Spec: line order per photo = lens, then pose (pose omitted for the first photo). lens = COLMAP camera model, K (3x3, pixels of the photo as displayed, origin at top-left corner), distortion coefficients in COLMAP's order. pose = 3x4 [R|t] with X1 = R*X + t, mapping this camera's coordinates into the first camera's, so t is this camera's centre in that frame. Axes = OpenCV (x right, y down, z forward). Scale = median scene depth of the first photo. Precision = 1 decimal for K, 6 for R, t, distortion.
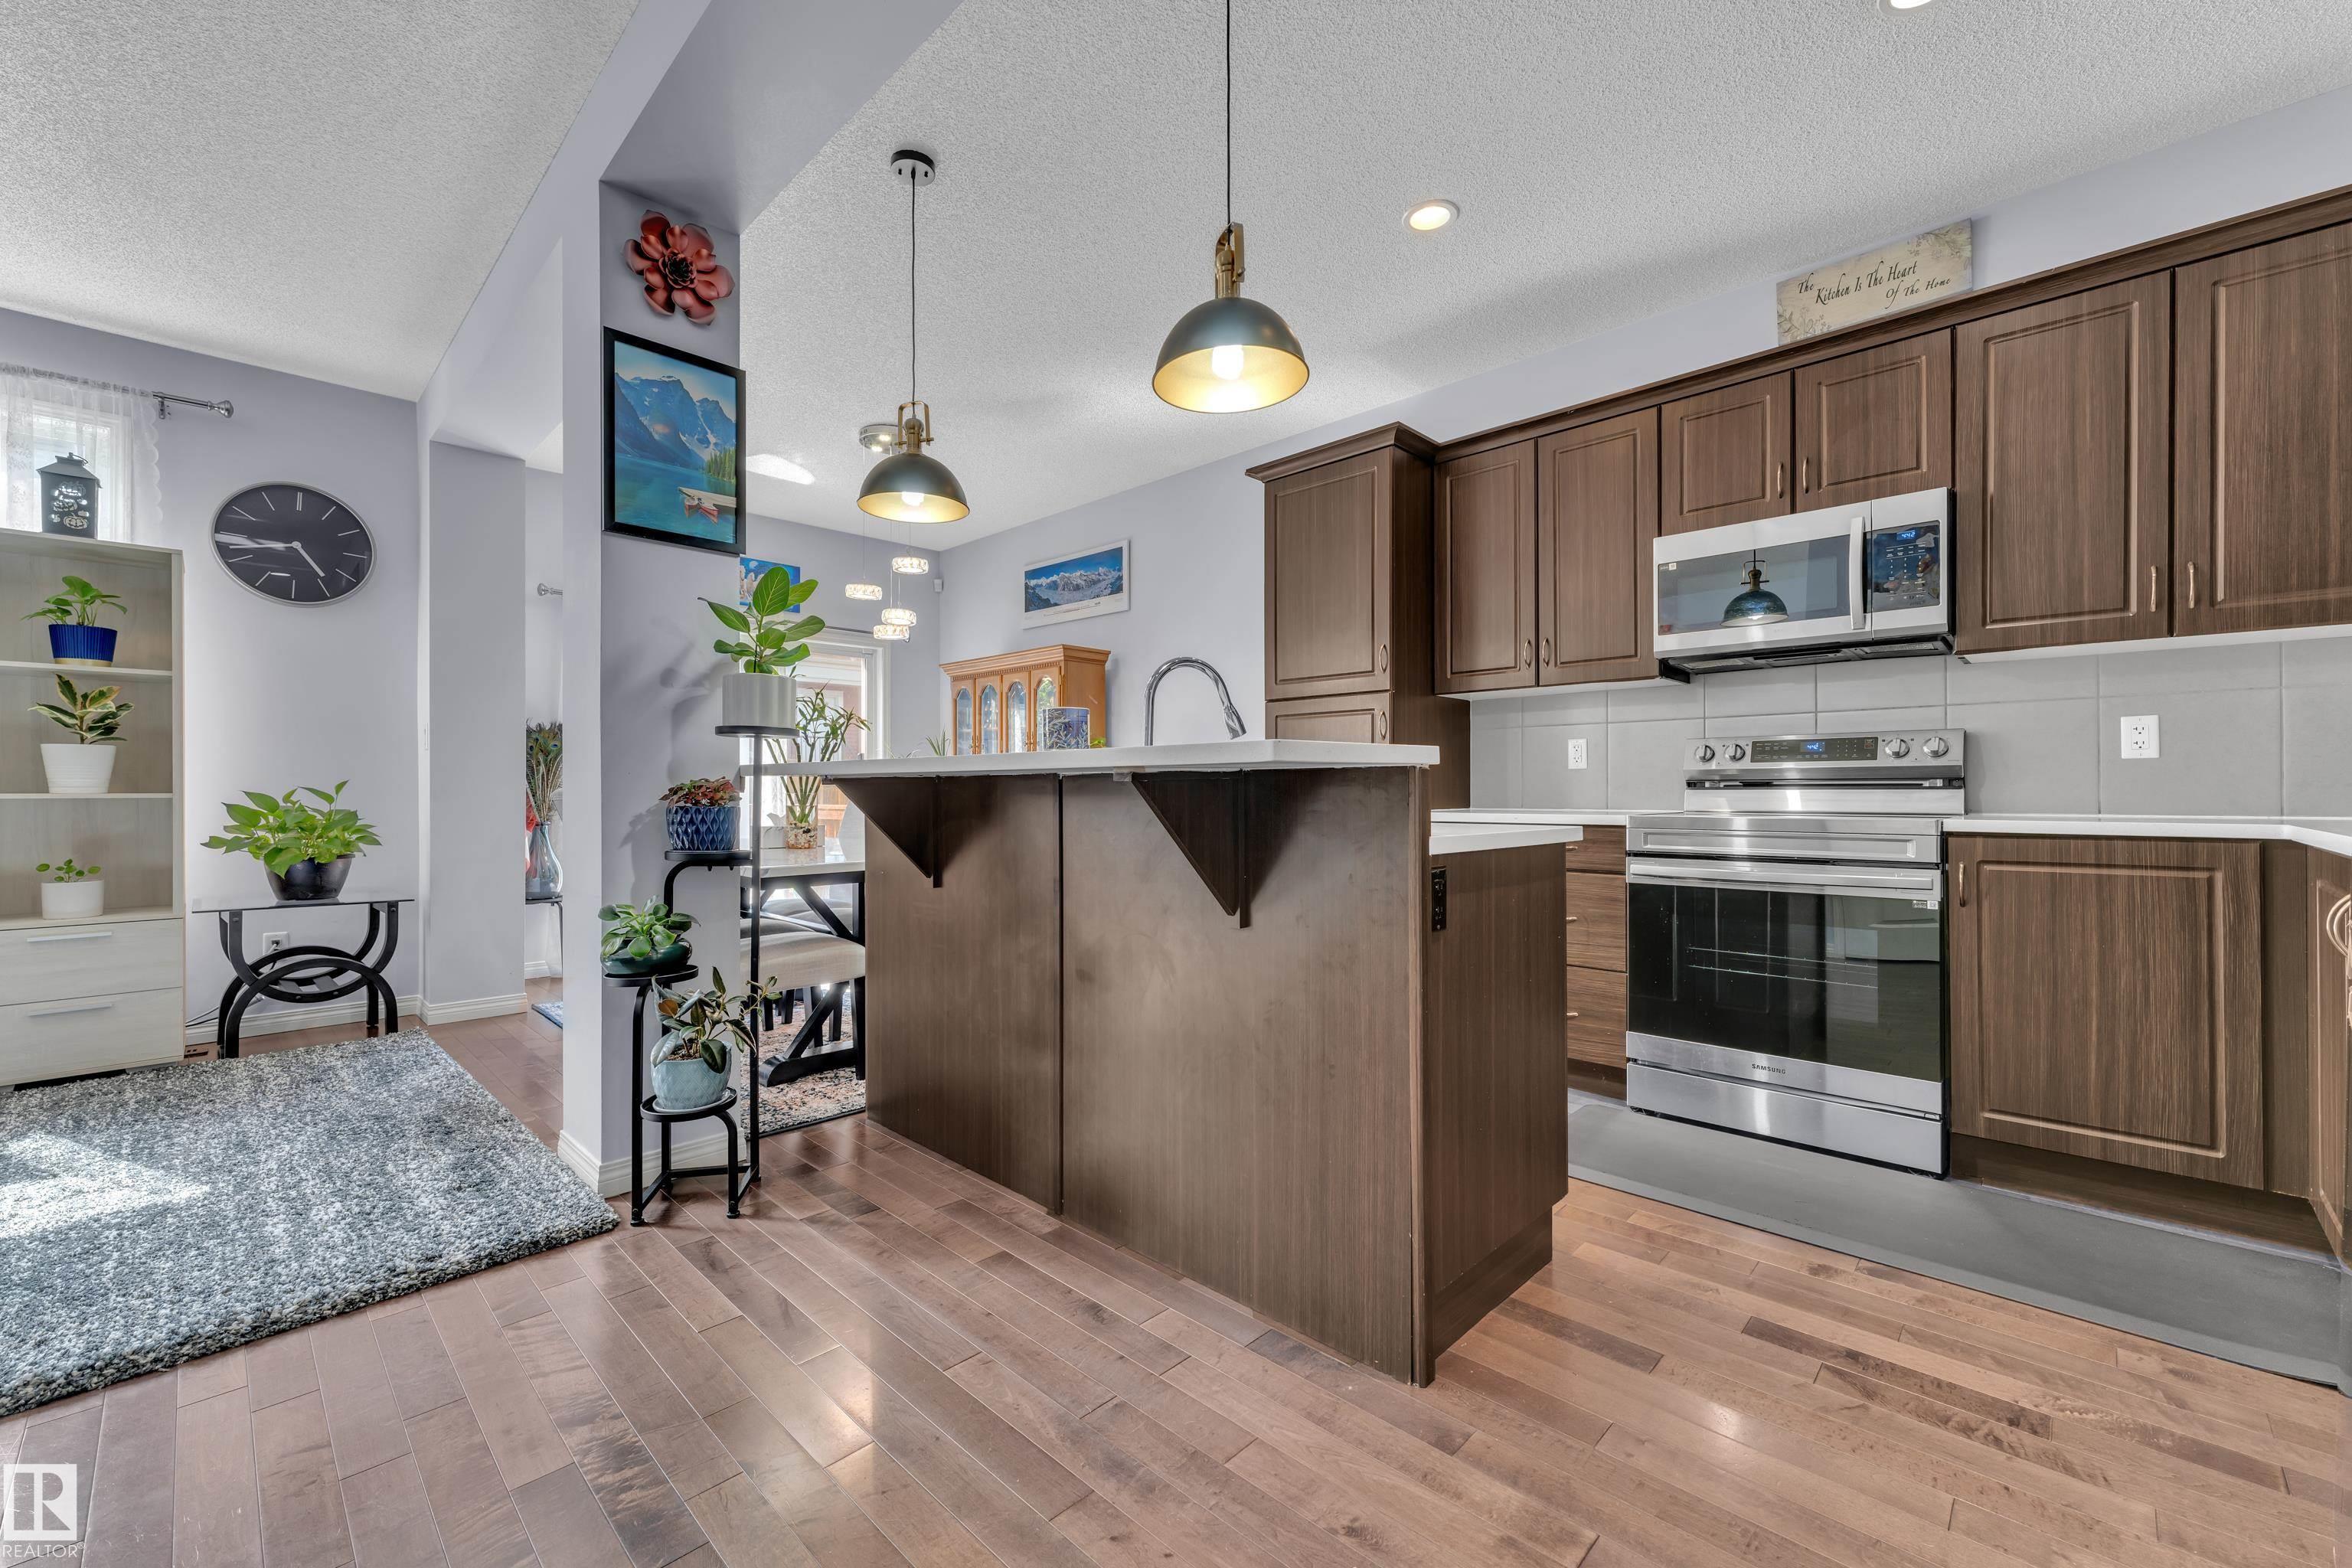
lens RADIAL K [[943.8, 0, 1186.5], [0, 943.8, 786.7], [0, 0, 1]] dist [0.000907, 0.000937]
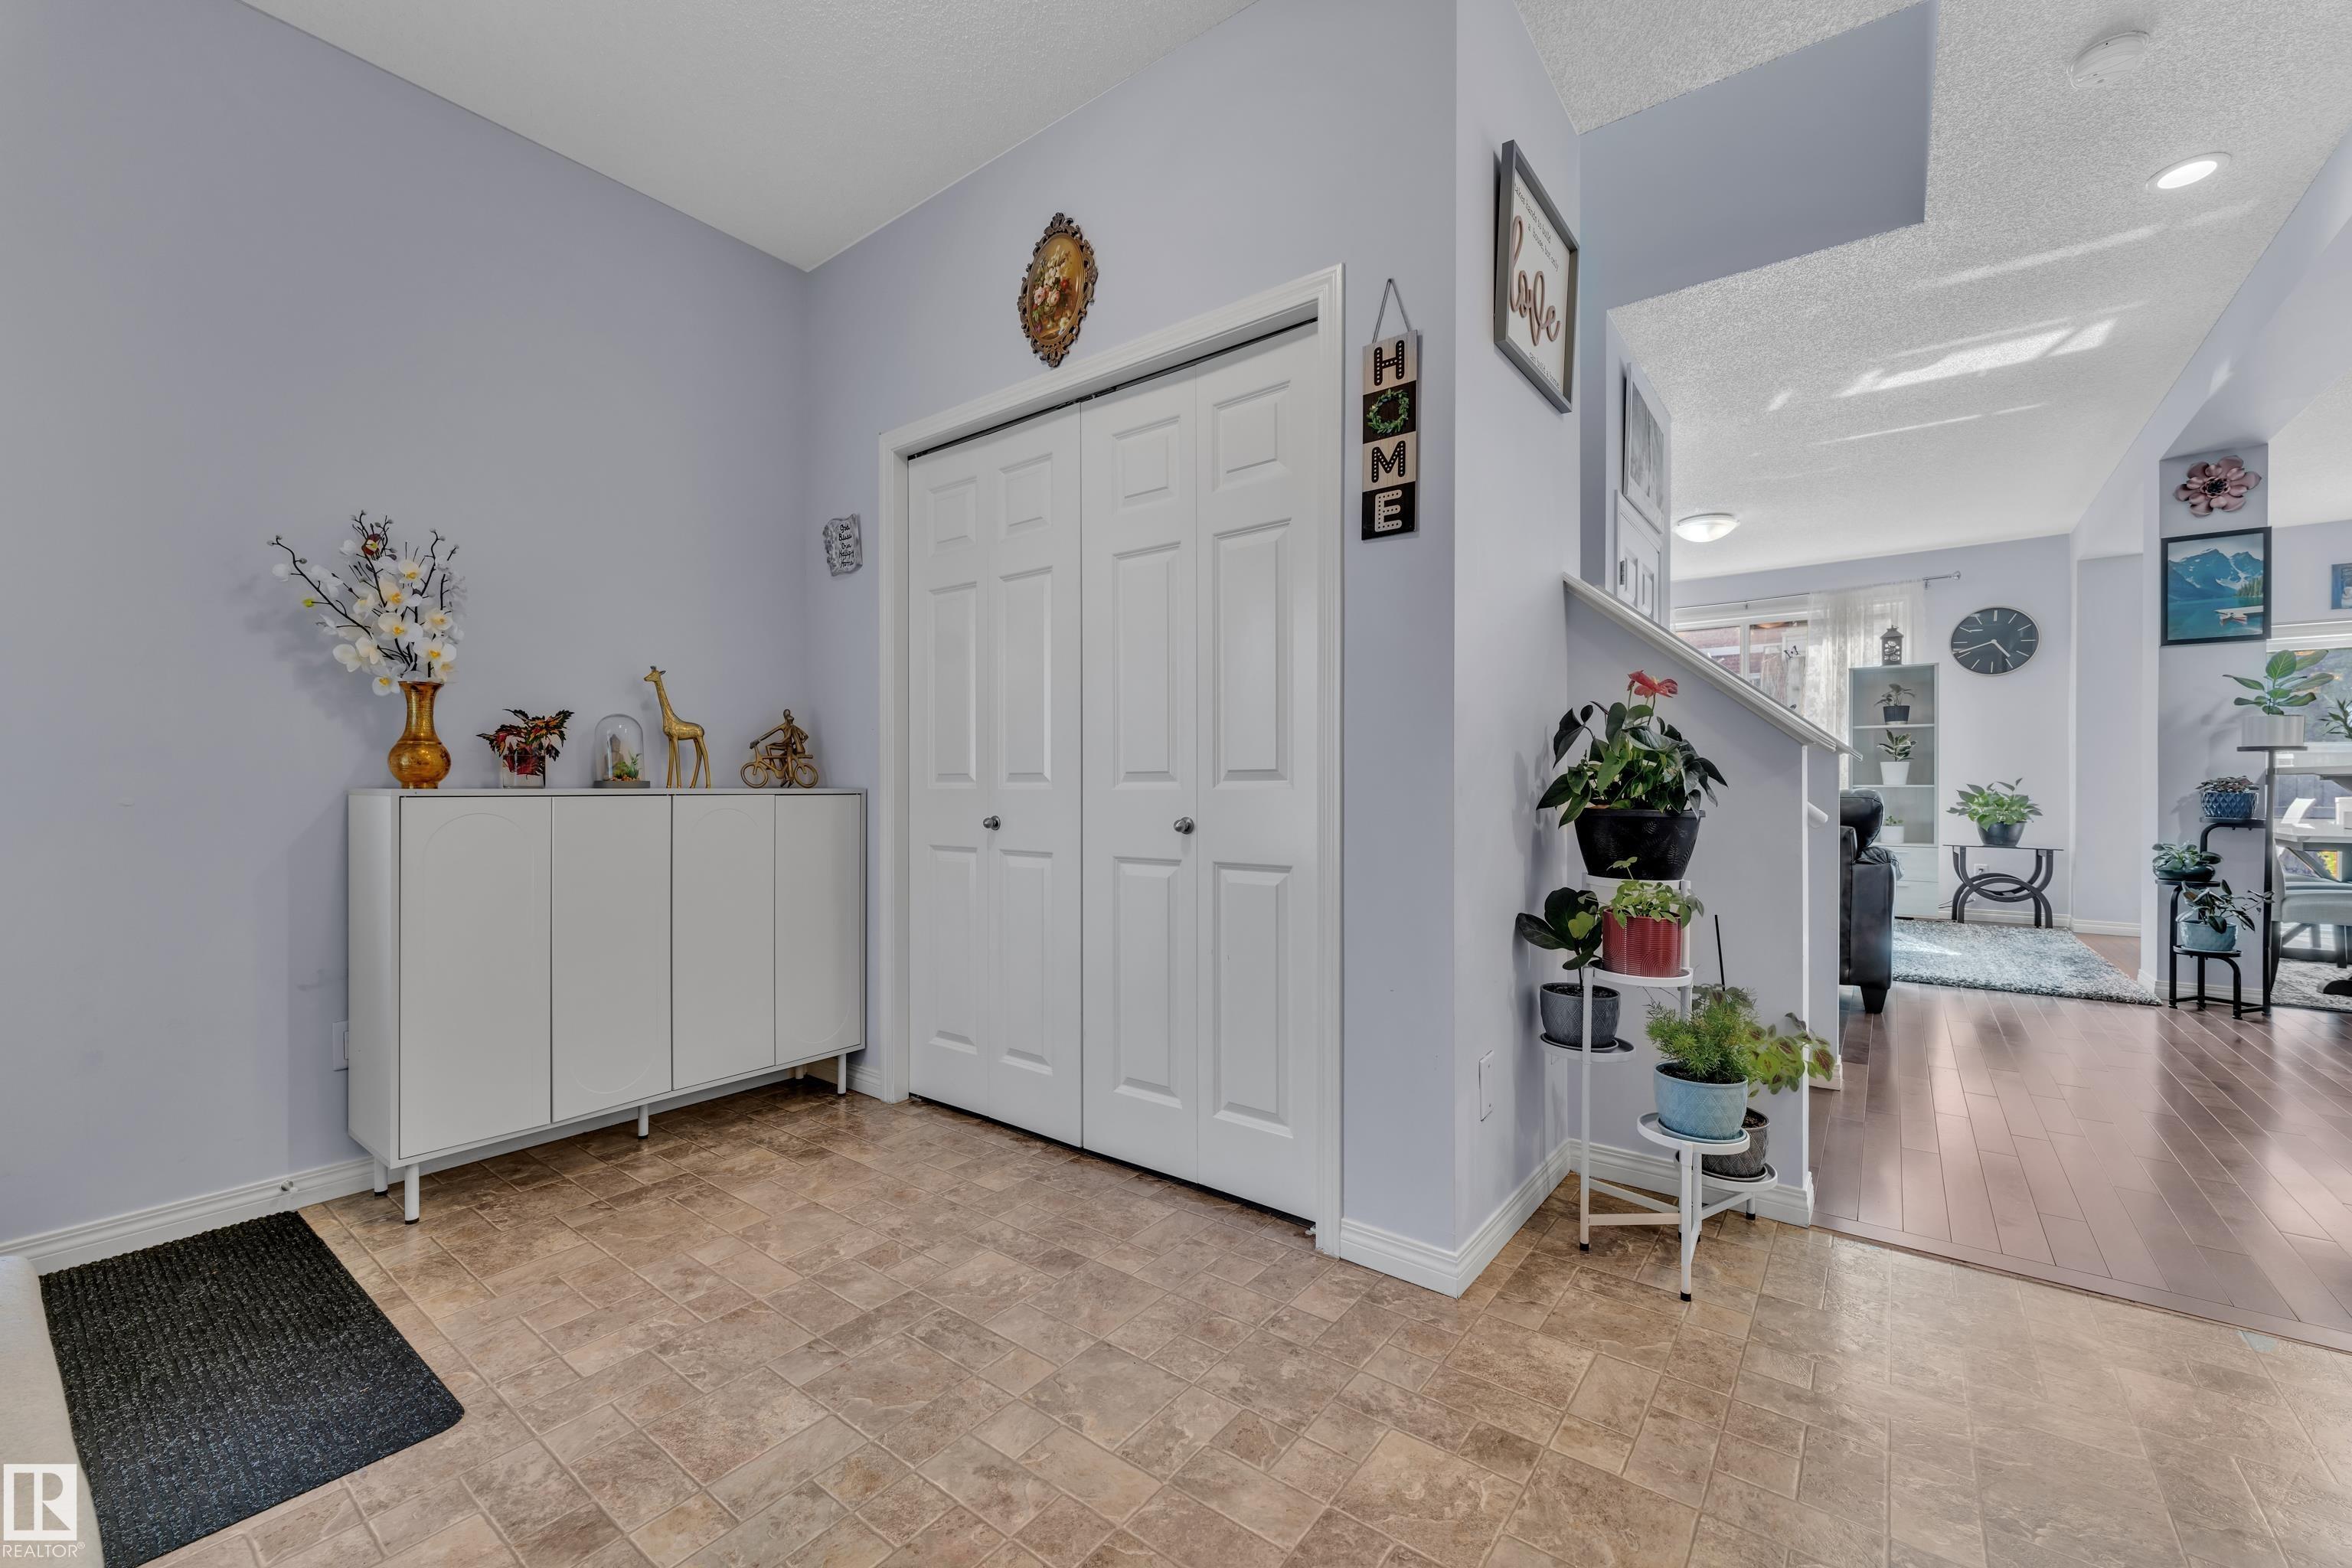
lens RADIAL K [[943.8, 0, 1159.4], [0, 943.8, 788.4], [0, 0, 1]] dist [0.000907, 0.000937]
pose [[0.104561, 0.006221, -0.994499, 0.842059], [0.002682, 0.999975, 0.006537, -0.003490], [0.994515, -0.003351, 0.104542, -0.948693]]
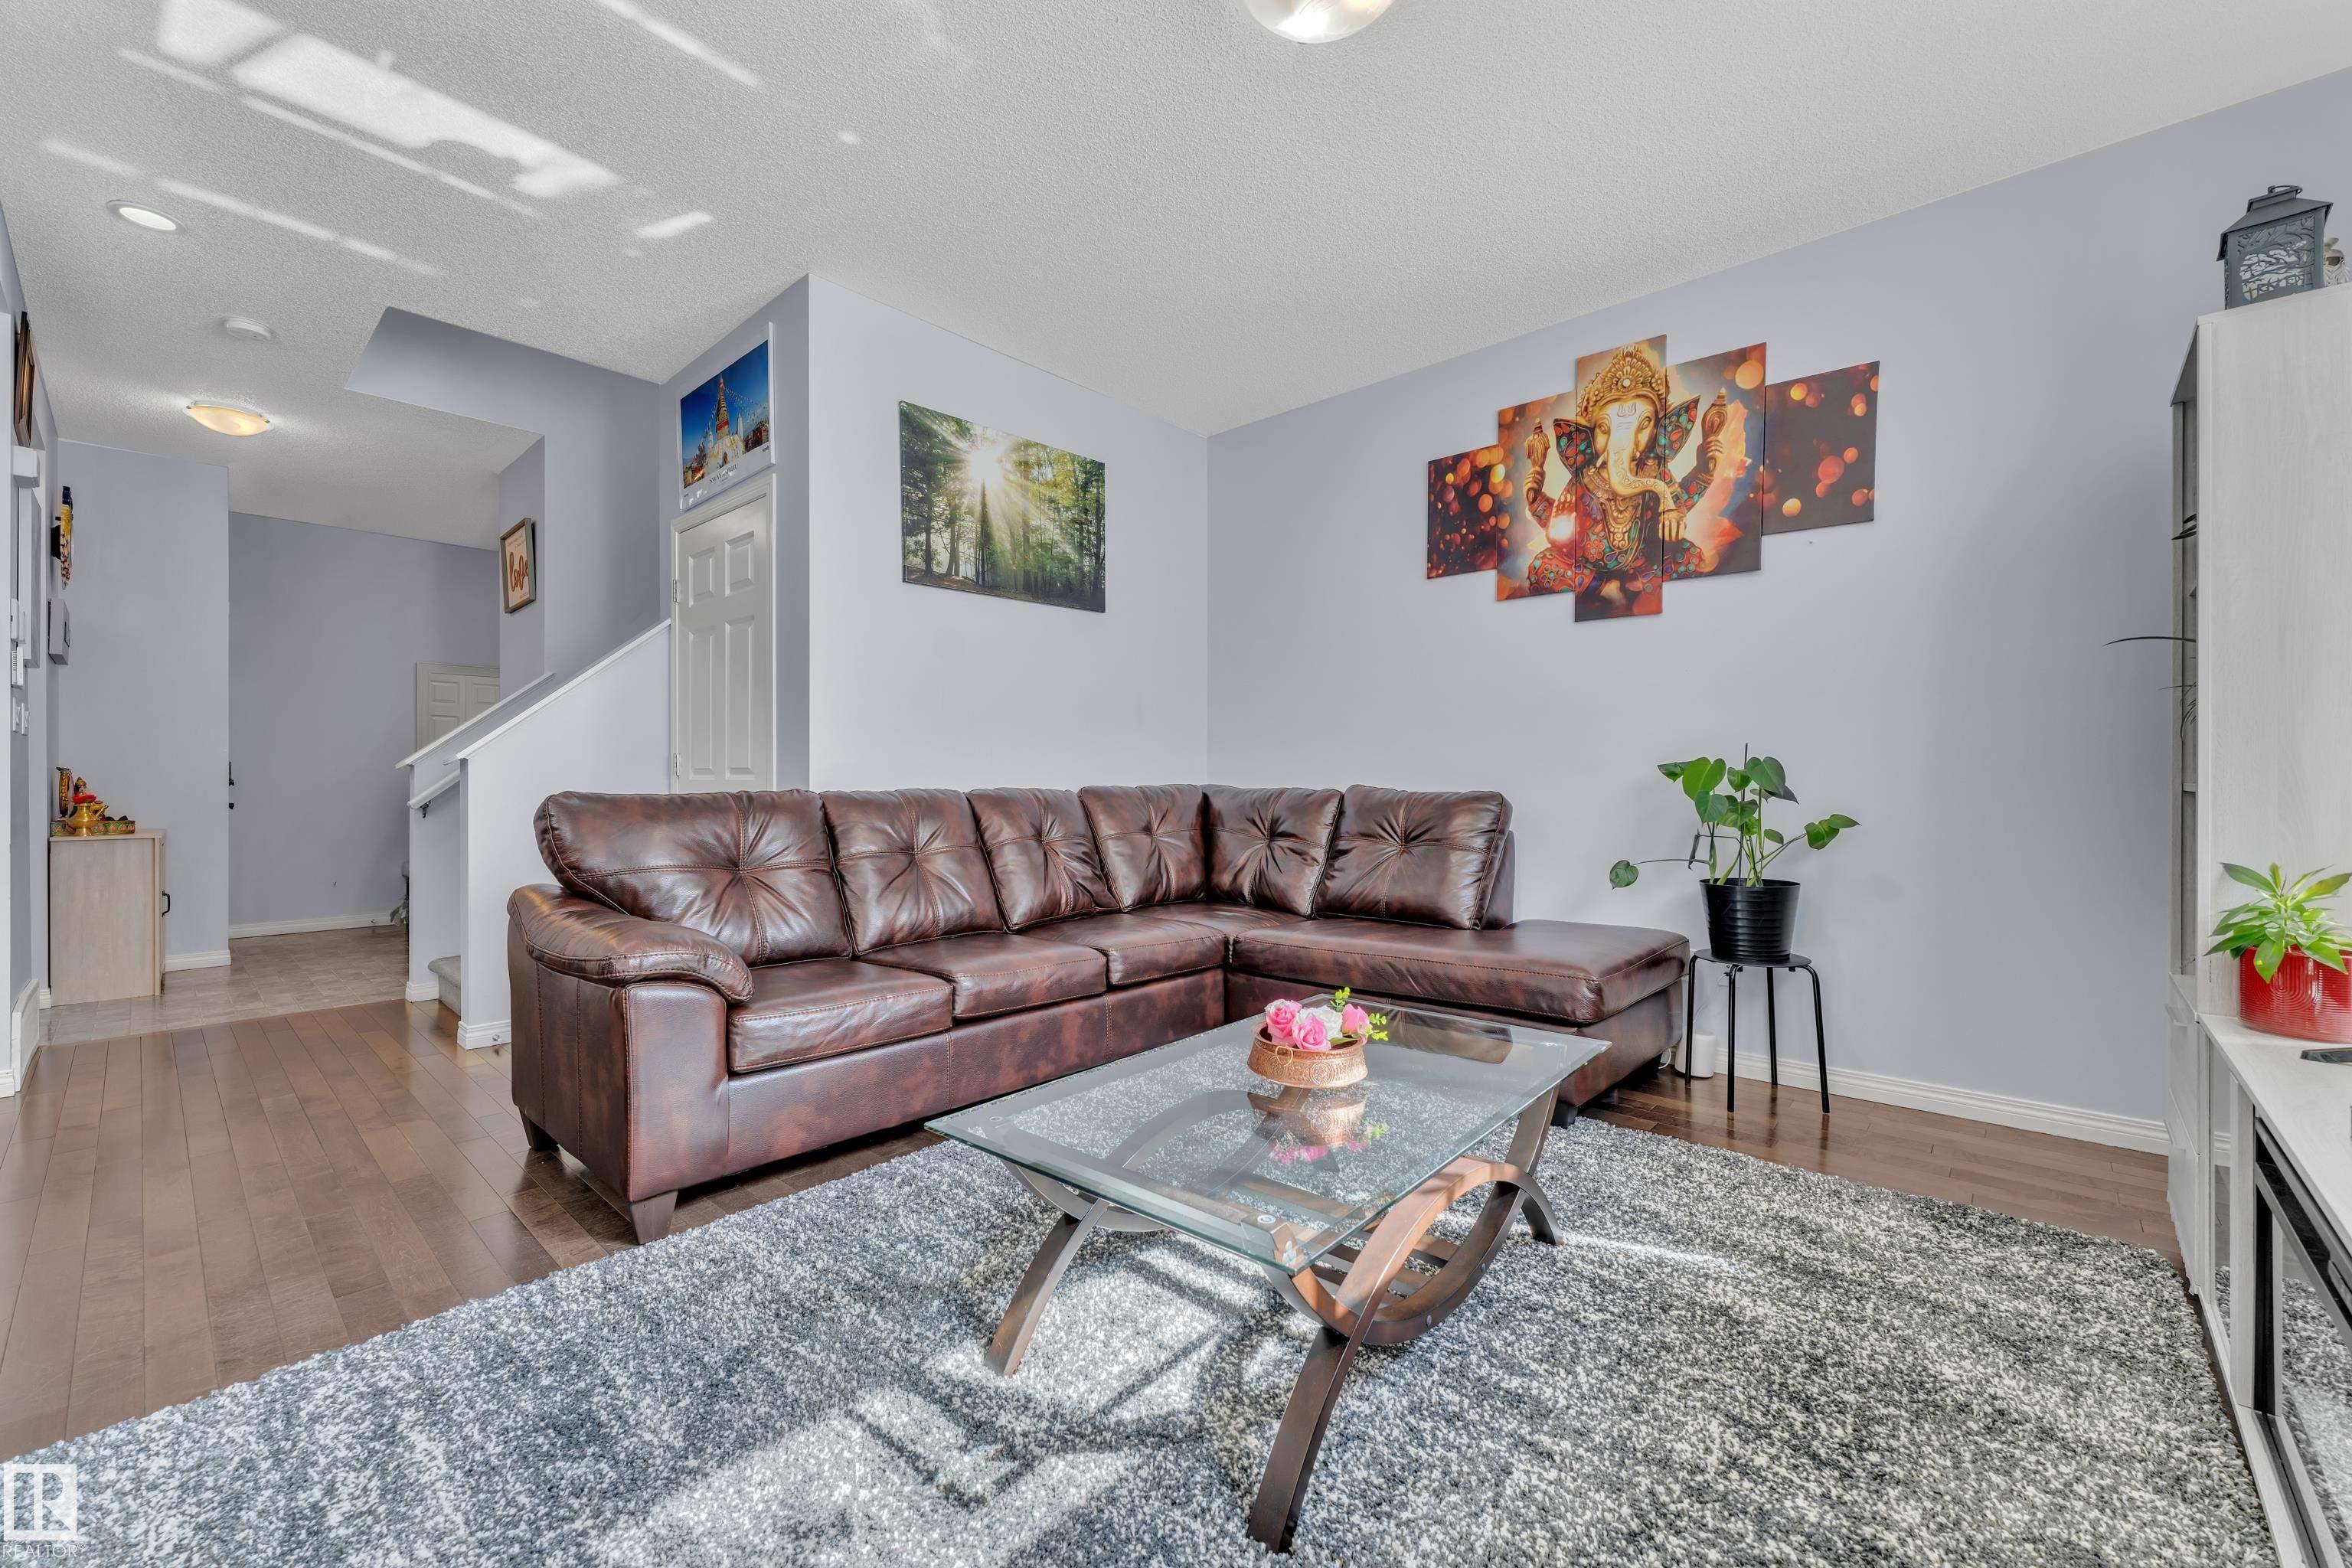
lens RADIAL K [[943.8, 0, 1167.9], [0, 943.8, 783.6], [0, 0, 1]] dist [0.000907, 0.000937]
pose [[-0.999798, 0.002702, -0.019894, -1.029672], [0.002831, 0.999975, -0.006431, 0.006717], [0.019876, -0.006486, -0.999781, 1.176703]]
